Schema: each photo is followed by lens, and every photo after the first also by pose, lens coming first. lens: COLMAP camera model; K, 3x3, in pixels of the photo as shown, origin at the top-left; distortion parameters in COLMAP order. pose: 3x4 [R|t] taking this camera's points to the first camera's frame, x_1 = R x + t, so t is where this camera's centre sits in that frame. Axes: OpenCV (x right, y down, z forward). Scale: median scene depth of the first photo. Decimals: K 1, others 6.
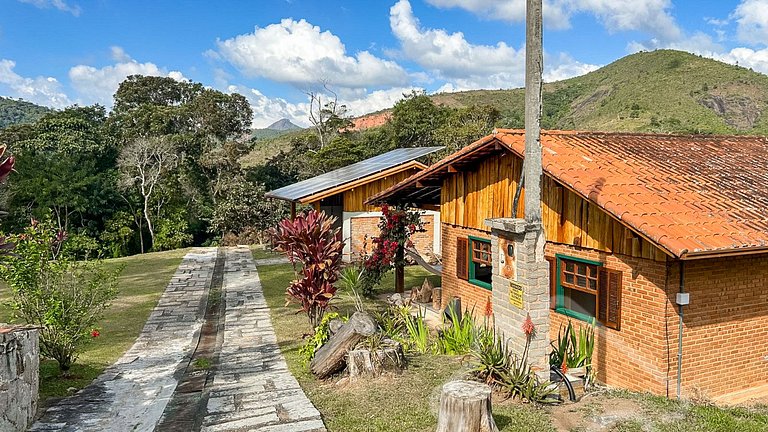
lens RADIAL K [[564.8, 0, 384.0], [0, 564.8, 216.0], [0, 0, 1]] dist [0.068284, -0.087144]
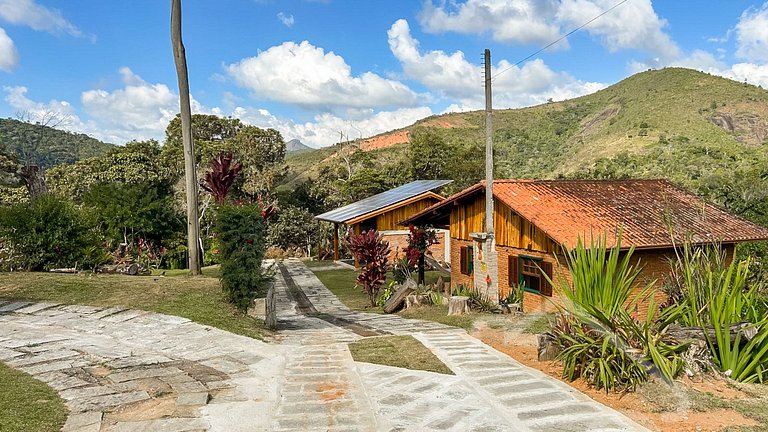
lens RADIAL K [[564.8, 0, 384.0], [0, 564.8, 216.0], [0, 0, 1]] dist [0.068284, -0.087144]
pose [[0.999822, -0.006593, -0.017678, -0.050705], [0.005993, 0.999410, -0.033824, 0.005384], [0.017890, 0.033712, 0.999271, -0.538573]]
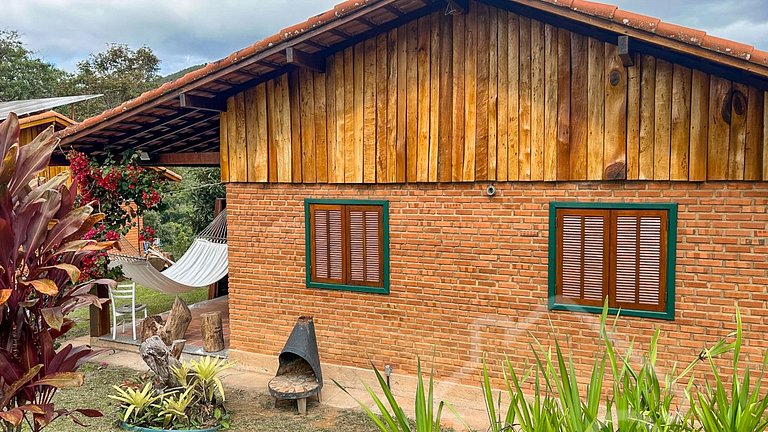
lens RADIAL K [[564.9, 0, 379.2], [0, 564.9, 222.0], [0, 0, 1]] dist [0.067089, -0.084535]
pose [[0.764200, -0.063565, 0.641840, -0.136872], [0.065927, 0.997618, 0.020304, 0.049646], [-0.641602, 0.026798, 0.766570, 0.545827]]
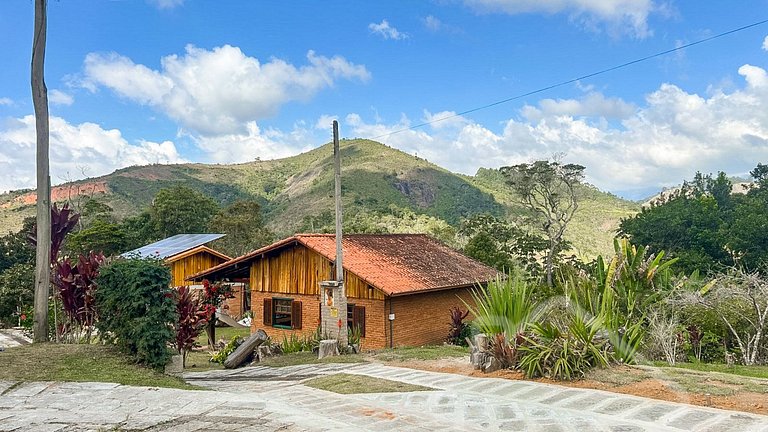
lens RADIAL K [[564.8, 0, 384.0], [0, 564.8, 216.0], [0, 0, 1]] dist [0.068284, -0.087144]
pose [[0.884447, 0.010197, 0.466528, -0.316750], [0.050195, 0.991882, -0.116839, 0.010606], [-0.463932, 0.126756, 0.876755, -0.568632]]
